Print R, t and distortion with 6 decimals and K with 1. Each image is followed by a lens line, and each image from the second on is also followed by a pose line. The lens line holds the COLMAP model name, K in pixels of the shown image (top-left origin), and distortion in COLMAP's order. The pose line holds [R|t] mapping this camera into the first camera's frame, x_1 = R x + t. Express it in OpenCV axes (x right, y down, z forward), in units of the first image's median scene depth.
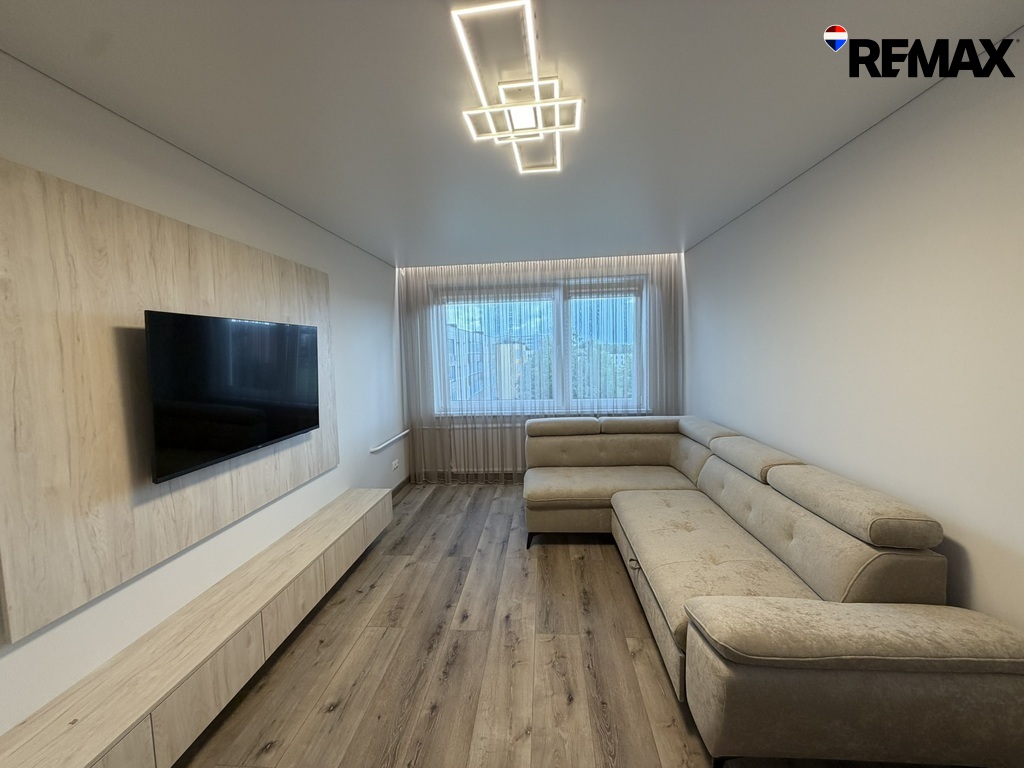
lens RADIAL K [[405.3, 0, 507.1], [0, 405.3, 384.2], [0, 0, 1]] dist [-0.003051, -0.000024]
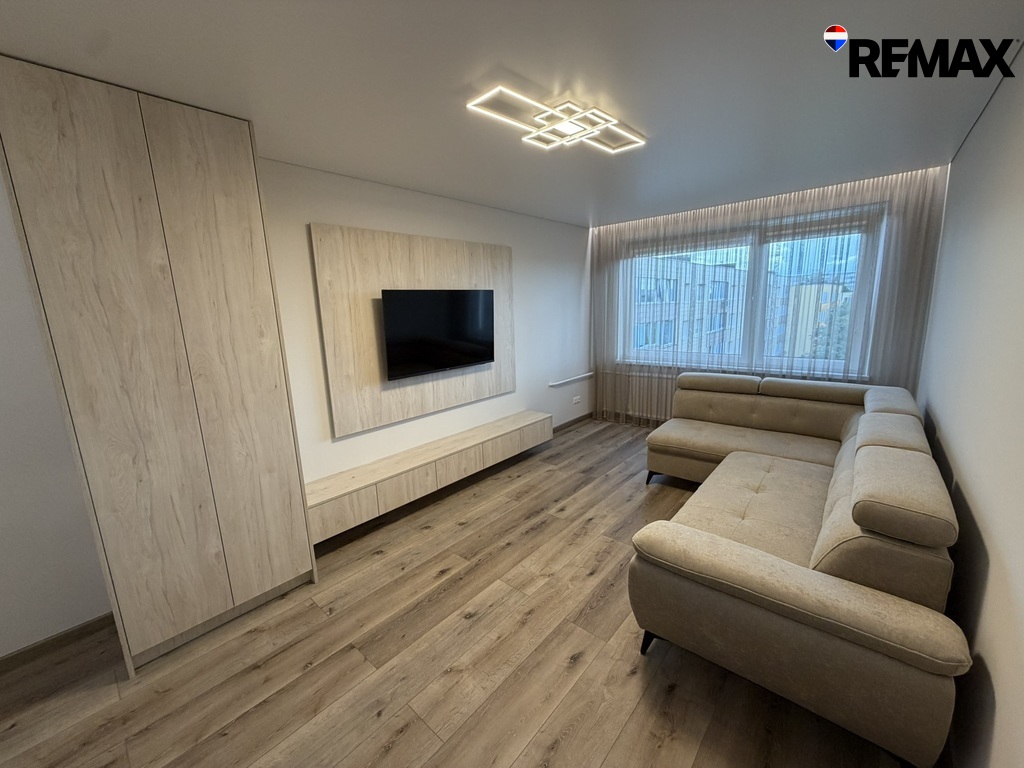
lens RADIAL K [[405.3, 0, 508.5], [0, 405.3, 383.7], [0, 0, 1]] dist [-0.003051, -0.000024]
pose [[0.803038, 0.113663, -0.584988, 0.471054], [-0.035684, 0.989052, 0.143188, -0.023901], [0.594859, -0.094111, 0.798302, -0.133595]]
